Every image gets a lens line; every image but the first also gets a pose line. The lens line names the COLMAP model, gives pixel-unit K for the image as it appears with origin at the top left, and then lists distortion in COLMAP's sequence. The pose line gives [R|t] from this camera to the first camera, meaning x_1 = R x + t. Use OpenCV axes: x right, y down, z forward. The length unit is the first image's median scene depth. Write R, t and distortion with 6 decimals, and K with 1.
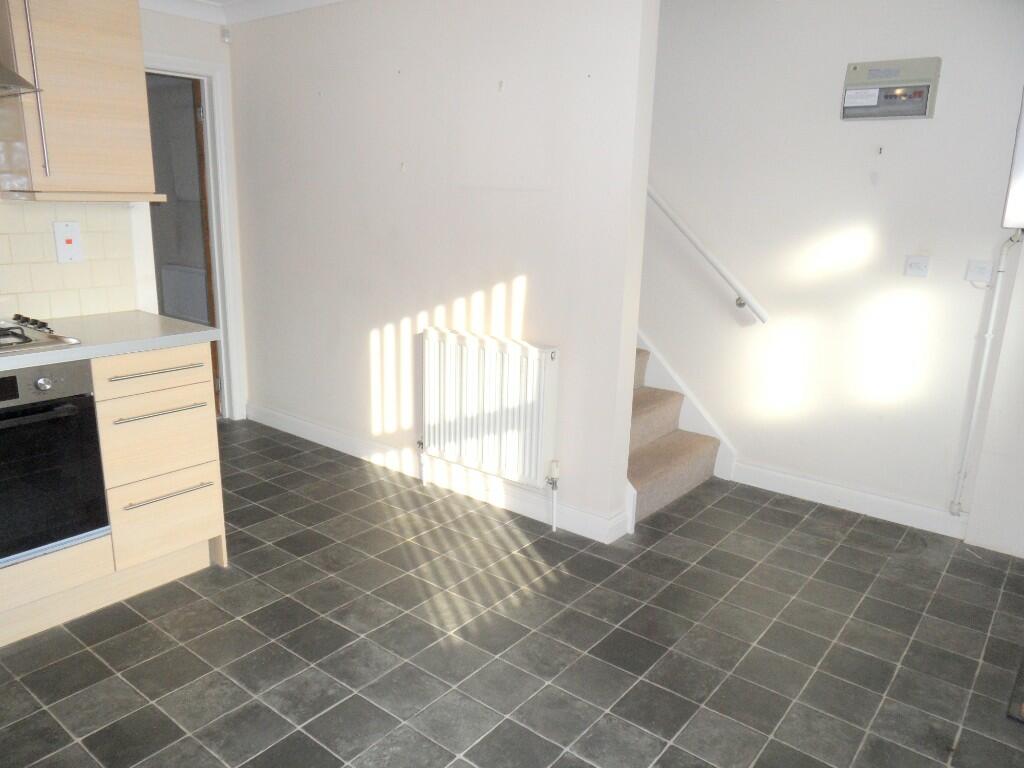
lens RADIAL K [[761.2, 0, 506.0], [0, 761.2, 385.9], [0, 0, 1]] dist [-0.023440, 0.022680]
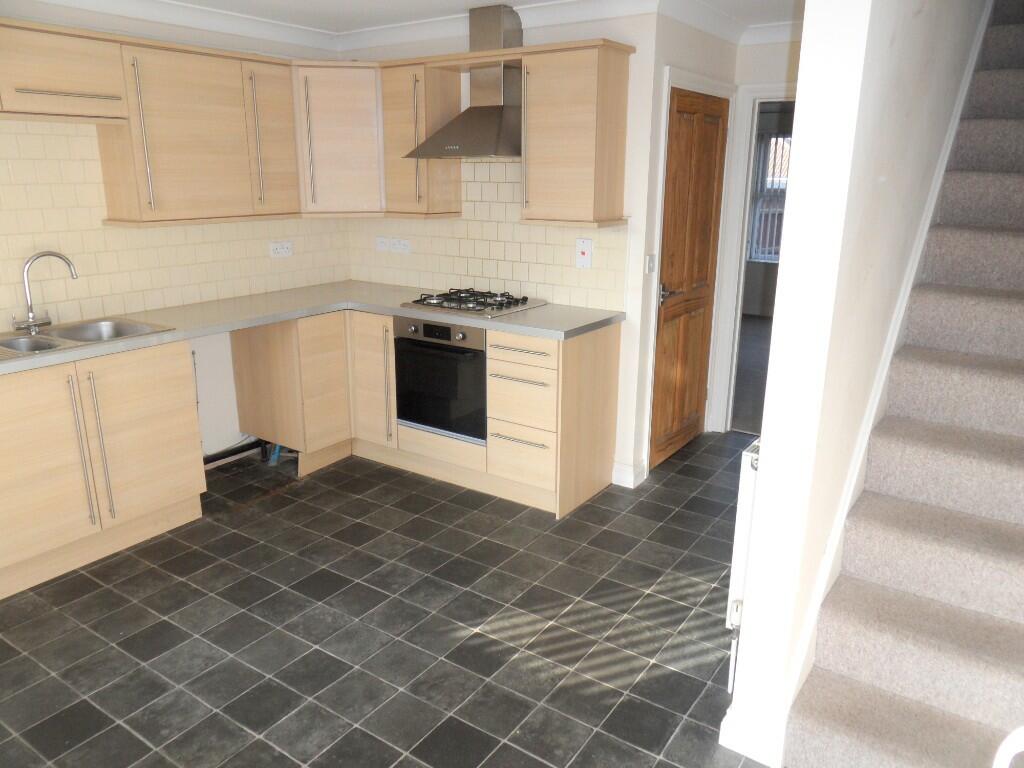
lens RADIAL K [[761.2, 0, 509.0], [0, 761.2, 384.6], [0, 0, 1]] dist [-0.023440, 0.022680]
pose [[0.070151, 0.245277, -0.966912, 0.828039], [-0.249289, 0.942855, 0.221088, -0.241080], [0.965885, 0.225531, 0.127287, 0.756282]]
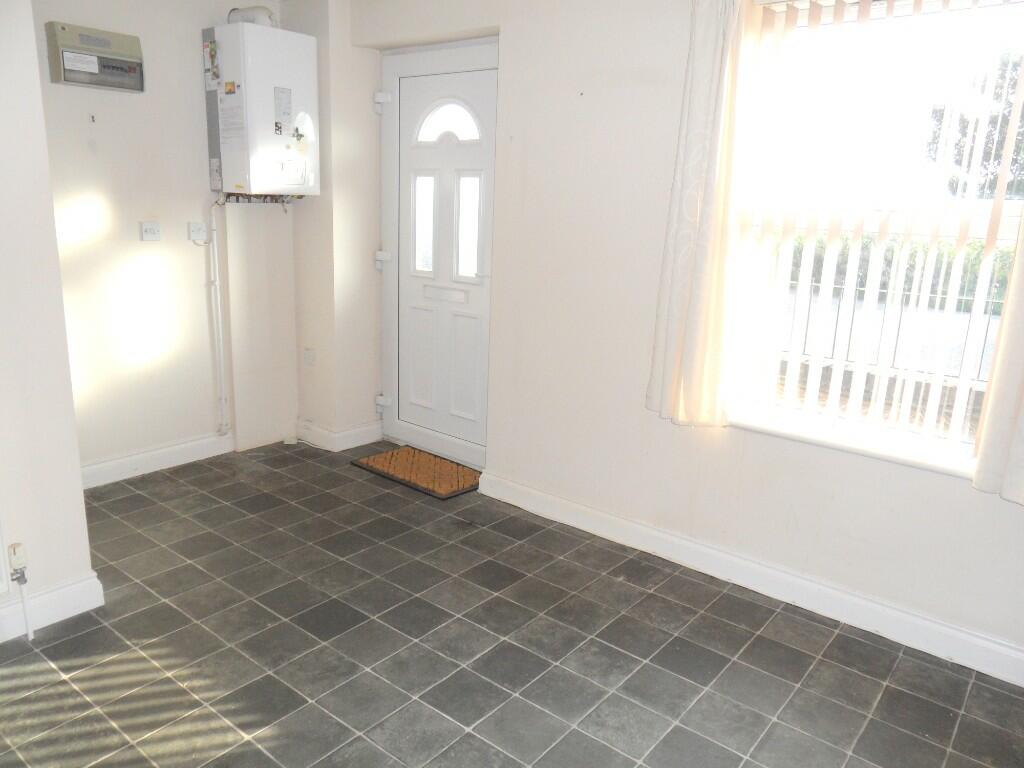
lens RADIAL K [[761.2, 0, 515.3], [0, 761.2, 377.1], [0, 0, 1]] dist [-0.023440, 0.022680]
pose [[-0.003930, -0.253444, 0.967342, -0.666286], [0.207068, 0.946177, 0.248740, -0.144994], [-0.978319, 0.201284, 0.048762, 0.568735]]
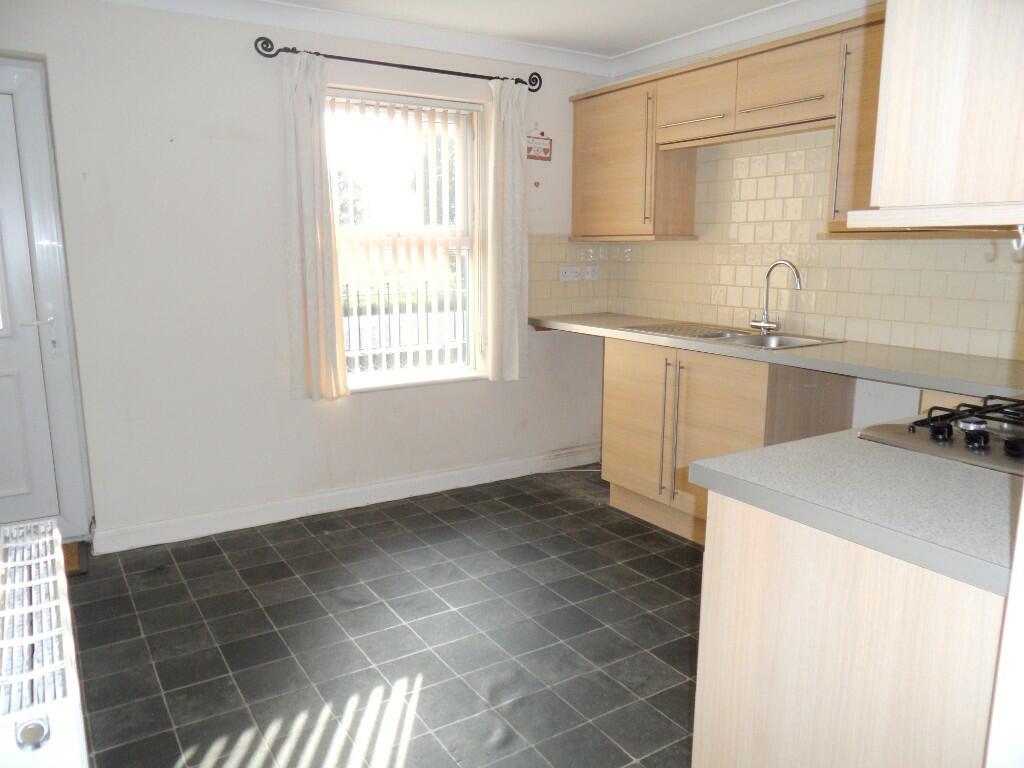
lens RADIAL K [[761.2, 0, 506.9], [0, 761.2, 388.0], [0, 0, 1]] dist [-0.023440, 0.022680]
pose [[-0.945262, -0.085842, 0.314819, -0.410017], [0.057410, 0.905980, 0.419410, -0.349138], [-0.321223, 0.414526, -0.851460, 1.445323]]
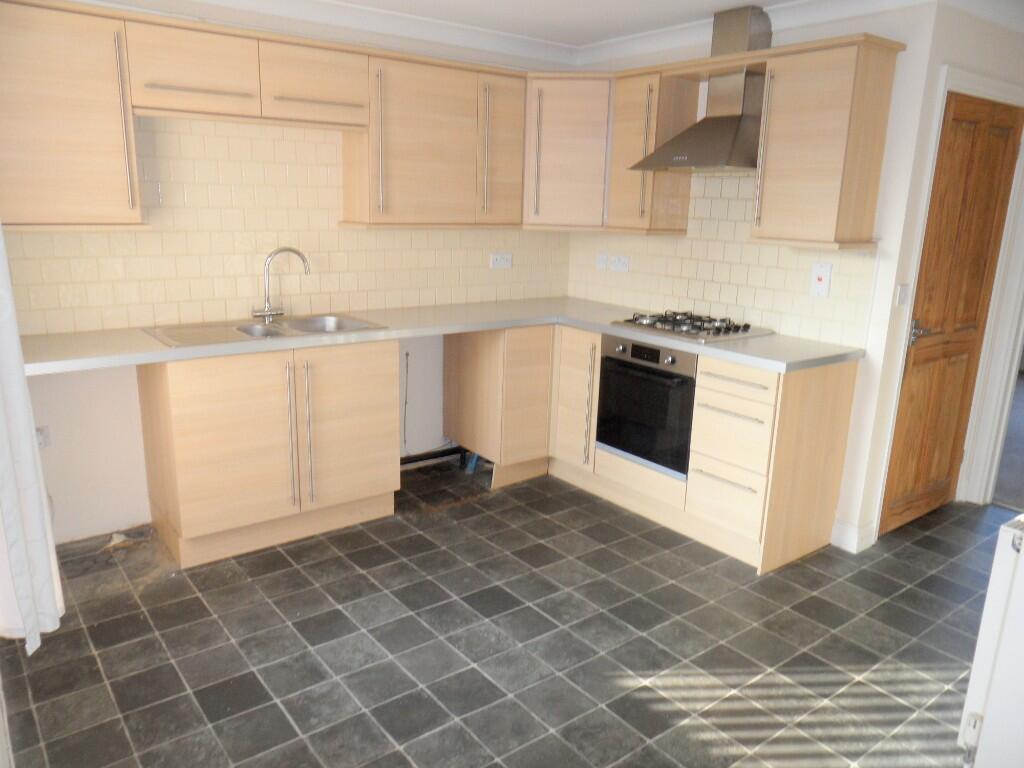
lens RADIAL K [[761.2, 0, 509.2], [0, 761.2, 385.3], [0, 0, 1]] dist [-0.023440, 0.022680]
pose [[-0.237652, 0.198398, -0.950873, 0.756201], [-0.274387, 0.925339, 0.261648, -0.218059], [0.931790, 0.323089, -0.165471, 0.799999]]
